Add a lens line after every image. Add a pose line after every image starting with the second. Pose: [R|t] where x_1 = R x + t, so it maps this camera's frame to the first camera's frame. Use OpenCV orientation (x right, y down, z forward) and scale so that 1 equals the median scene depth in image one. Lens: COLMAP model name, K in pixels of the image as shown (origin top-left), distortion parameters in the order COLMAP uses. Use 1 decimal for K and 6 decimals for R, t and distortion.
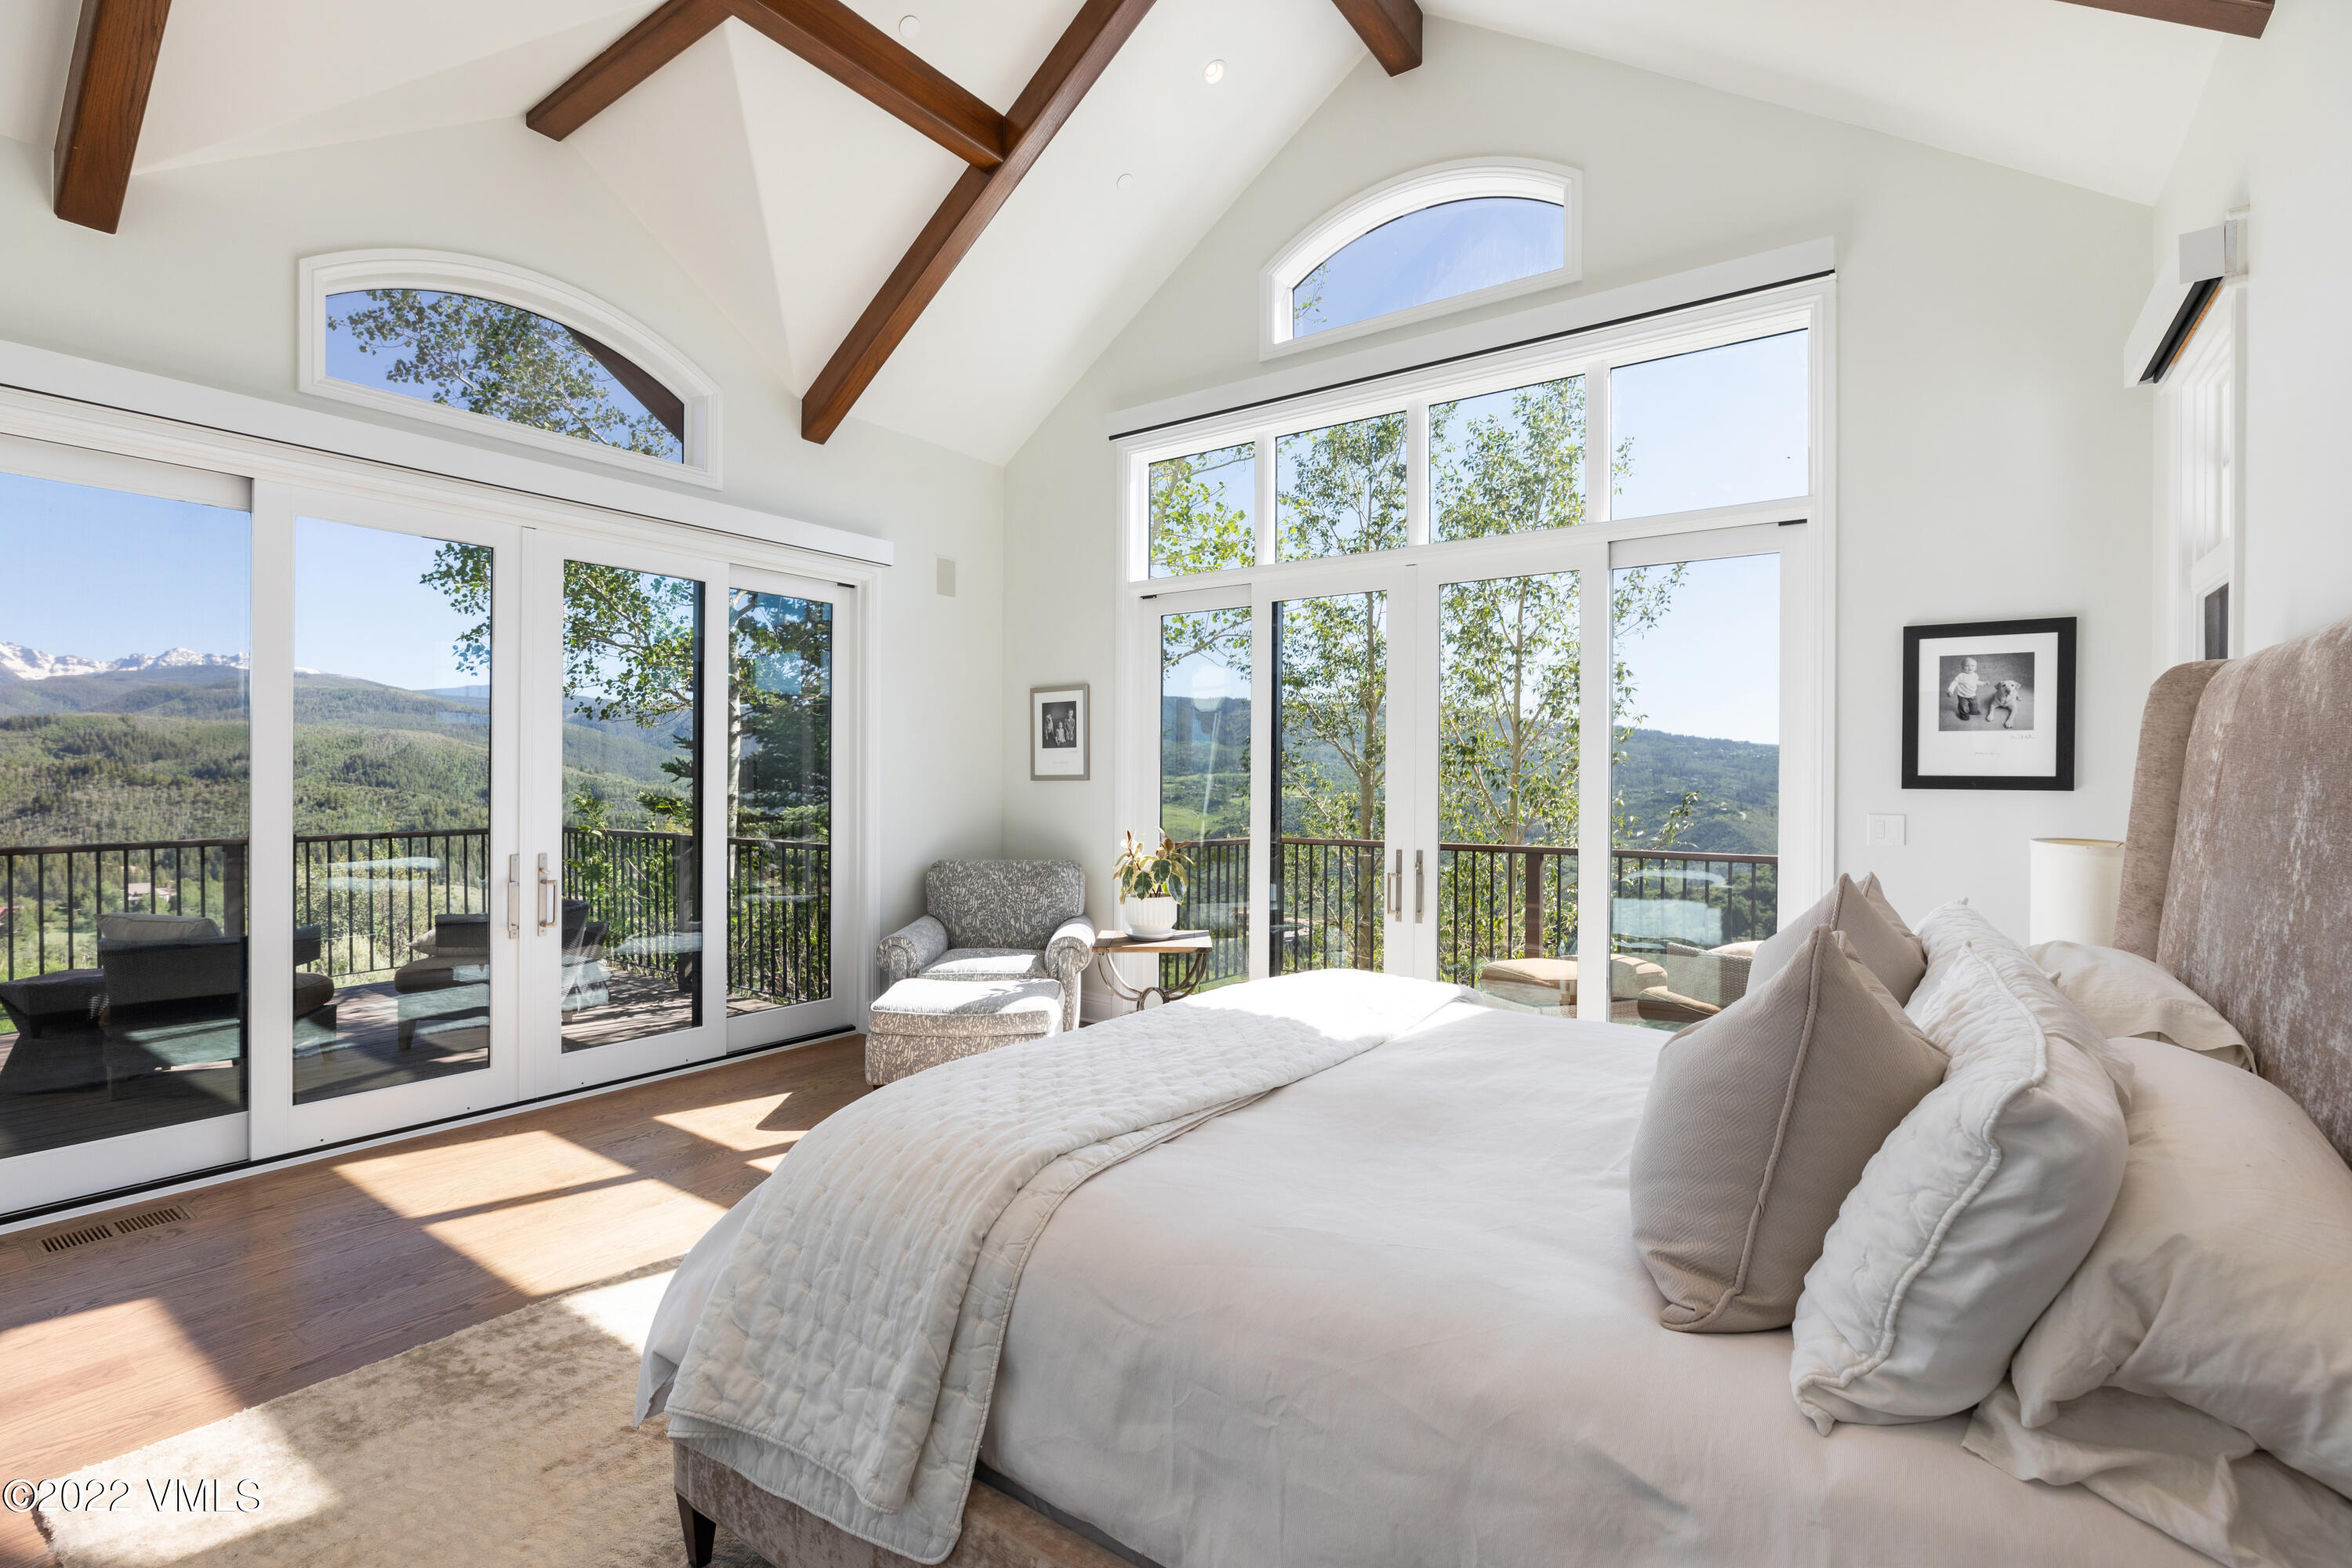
lens RADIAL K [[1075.4, 0, 1196.3], [0, 1075.4, 781.4], [0, 0, 1]] dist [-0.020378, 0.010560]
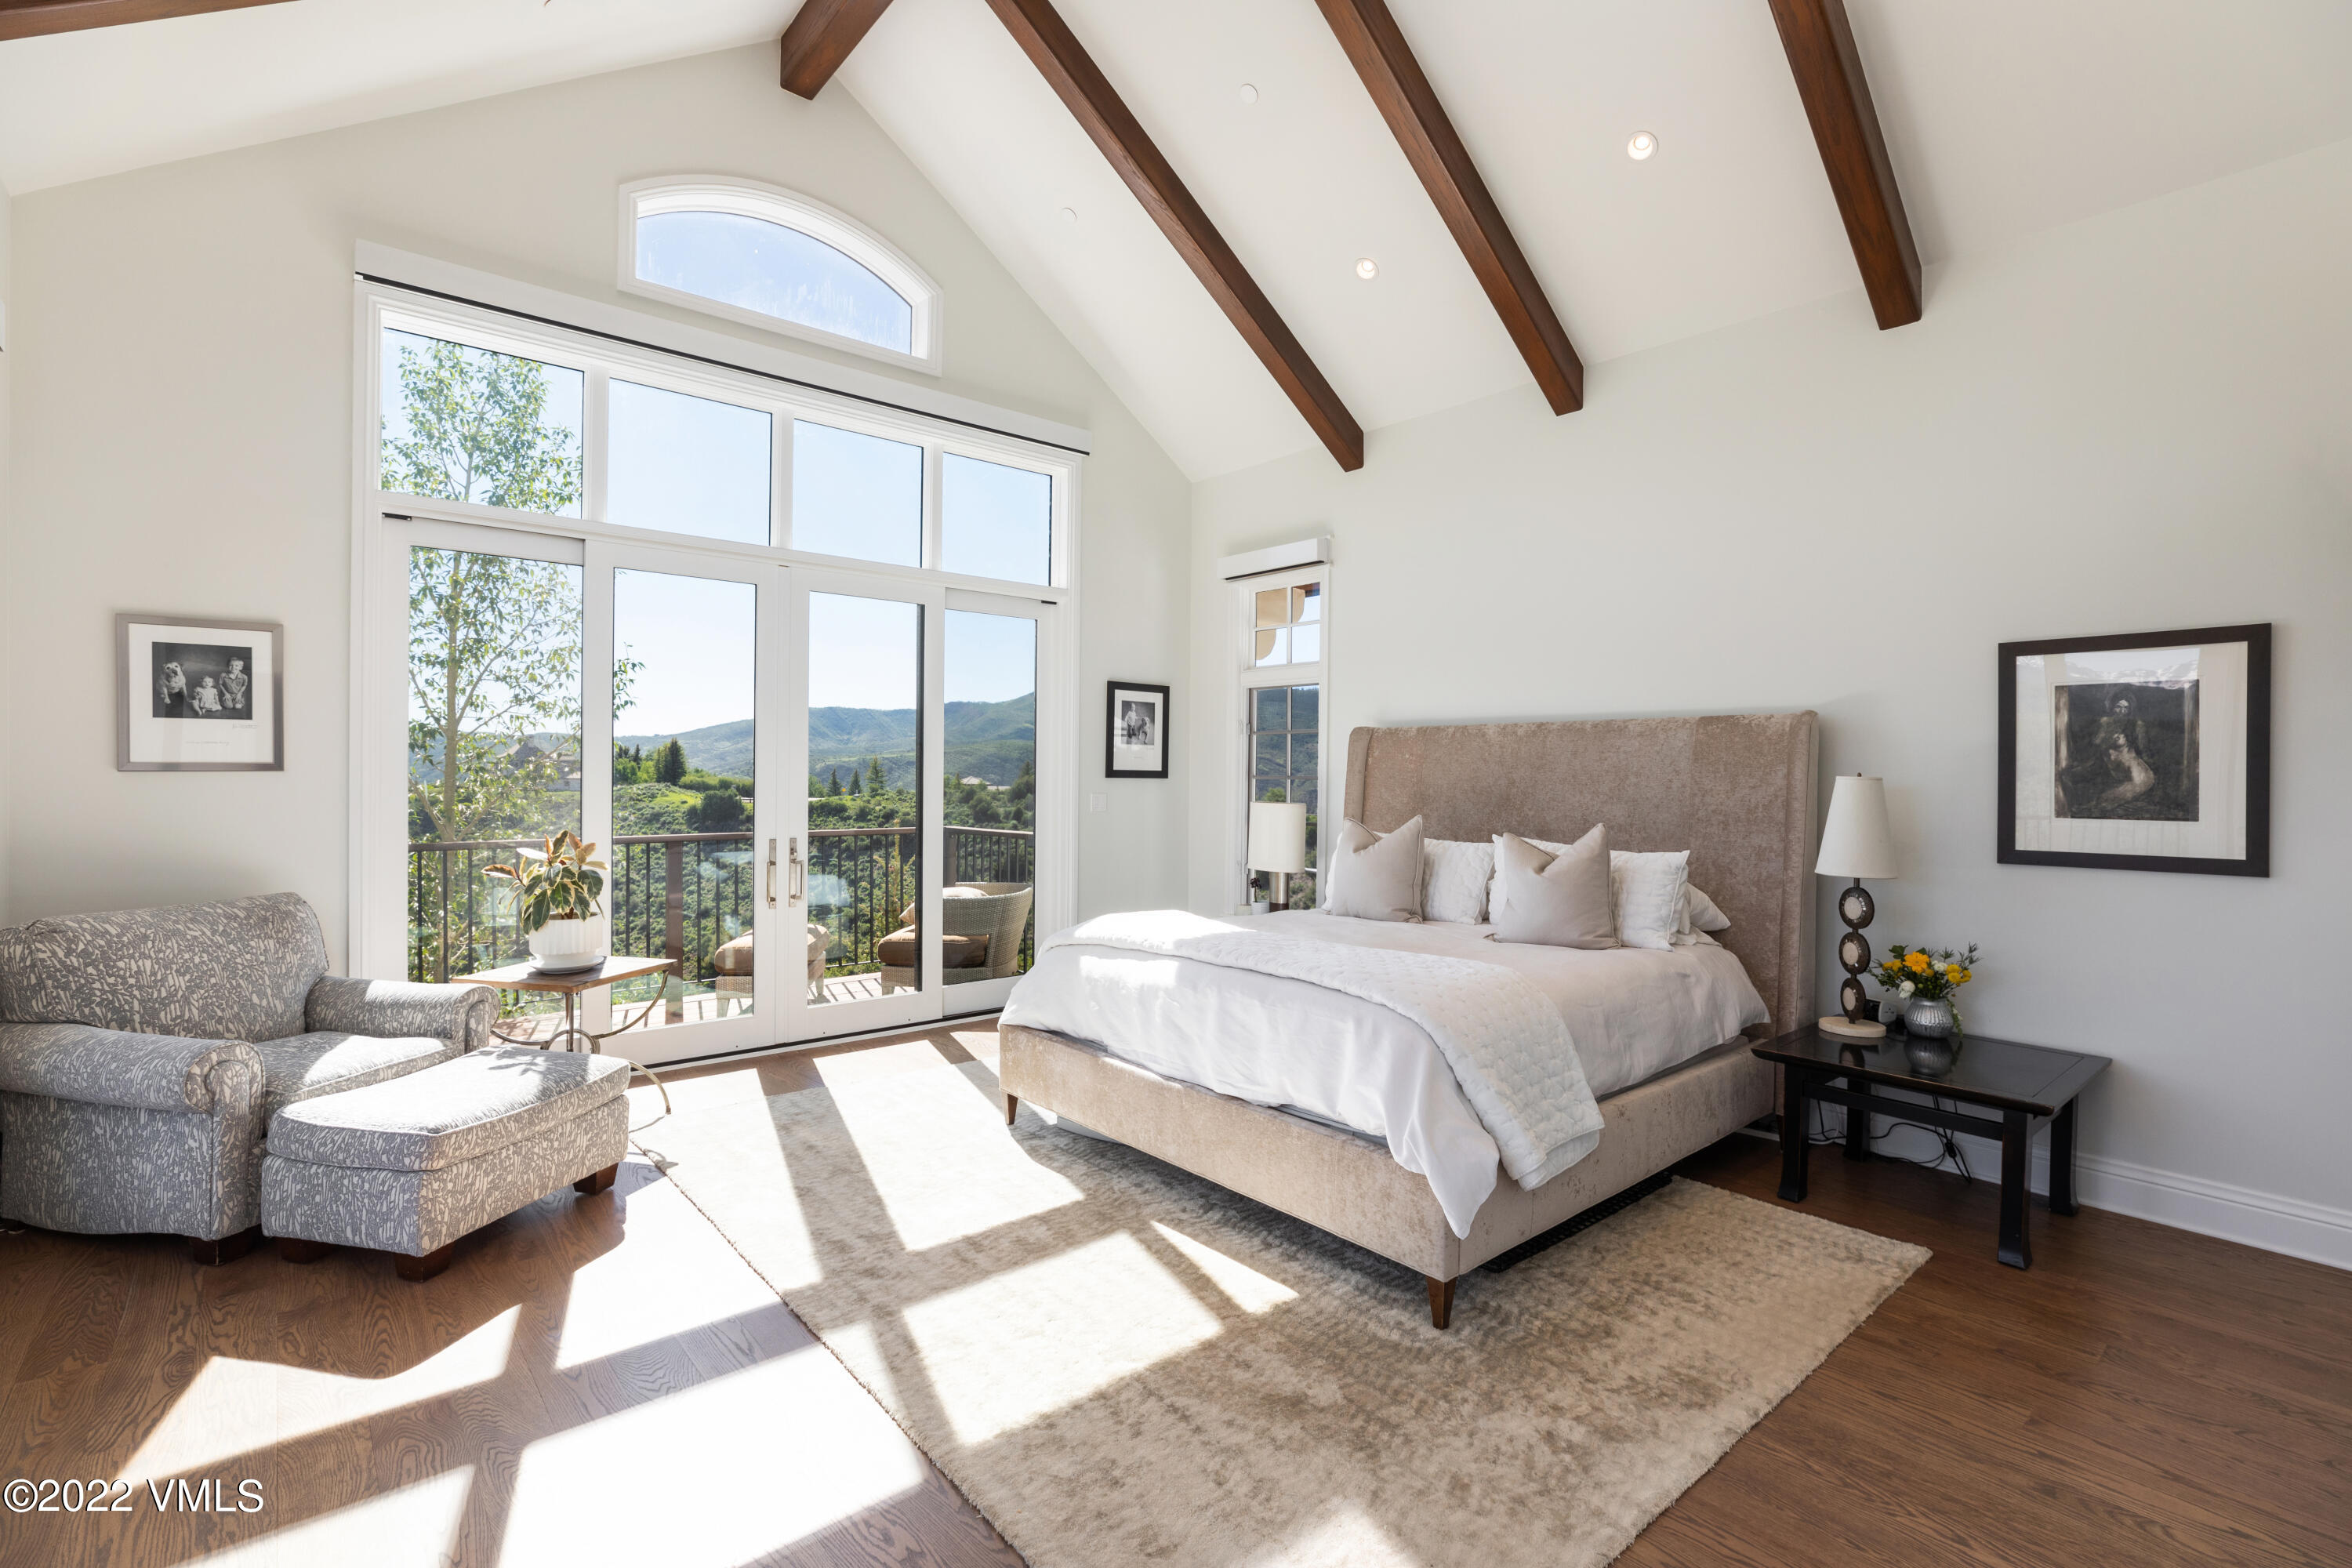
lens RADIAL K [[1083.8, 0, 1176.0], [0, 1083.8, 784.0], [0, 0, 1]] dist [-0.027879, 0.006988]
pose [[0.231338, -0.011920, 0.972800, -0.902450], [-0.003945, 0.999905, 0.013190, -0.005808], [-0.972865, -0.006889, 0.231269, 0.473059]]
